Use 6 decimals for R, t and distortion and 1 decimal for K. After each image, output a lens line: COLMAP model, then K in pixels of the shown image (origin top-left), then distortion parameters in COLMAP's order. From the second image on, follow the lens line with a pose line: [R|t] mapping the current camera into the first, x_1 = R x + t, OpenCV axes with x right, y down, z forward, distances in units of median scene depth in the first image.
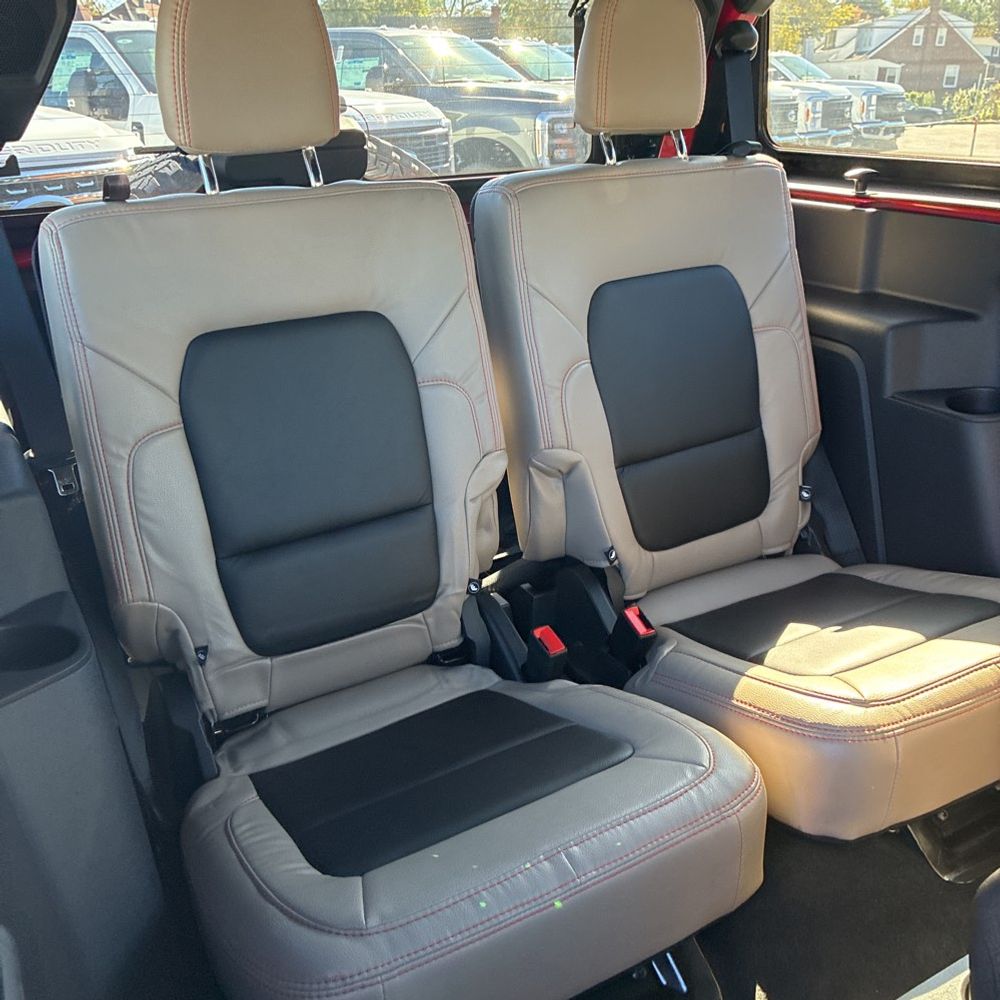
lens RADIAL K [[1010.5, 0, 499.0], [0, 1010.5, 507.7], [0, 0, 1]] dist [0.016527, 0.000000]
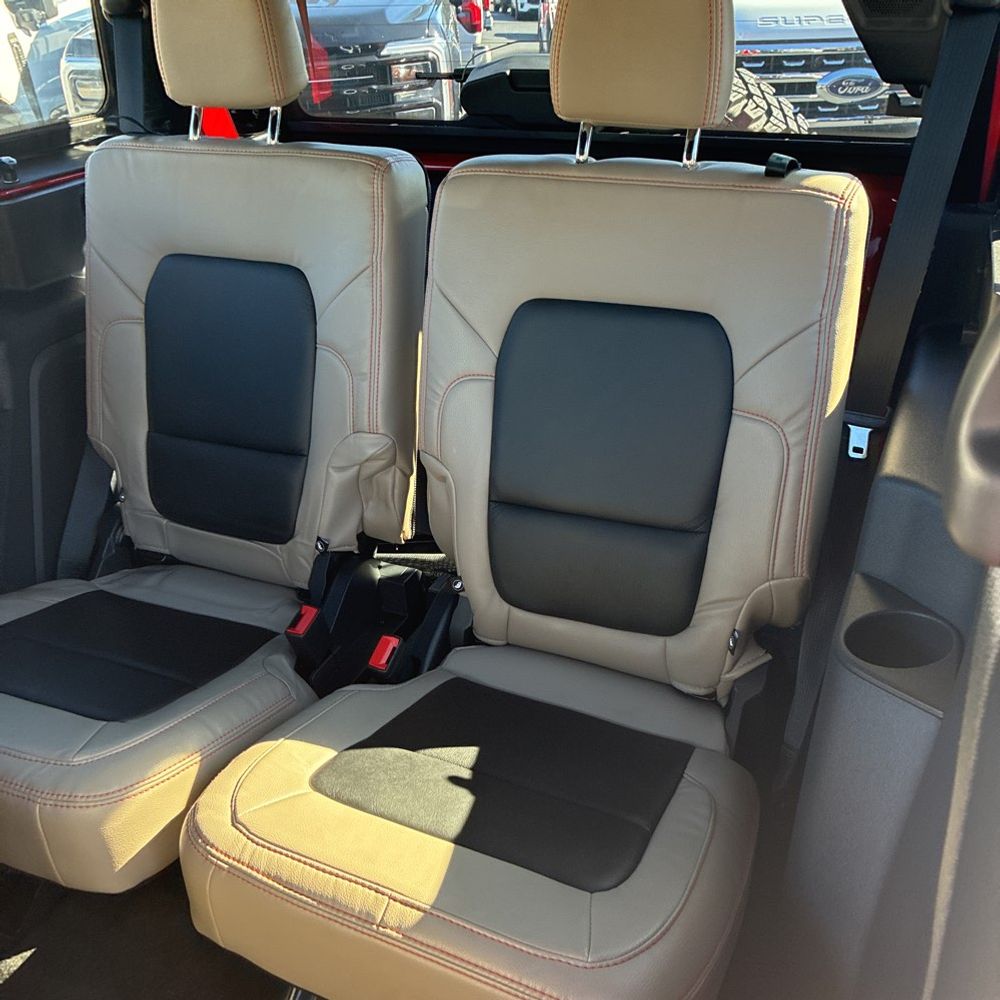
lens RADIAL K [[1010.5, 0, 499.7], [0, 1010.5, 497.2], [0, 0, 1]] dist [0.016527, 0.000000]
pose [[0.589381, 0.396161, -0.704050, 0.864538], [-0.304758, 0.916146, 0.260383, -0.320016], [0.748166, 0.061100, 0.660692, 0.474565]]
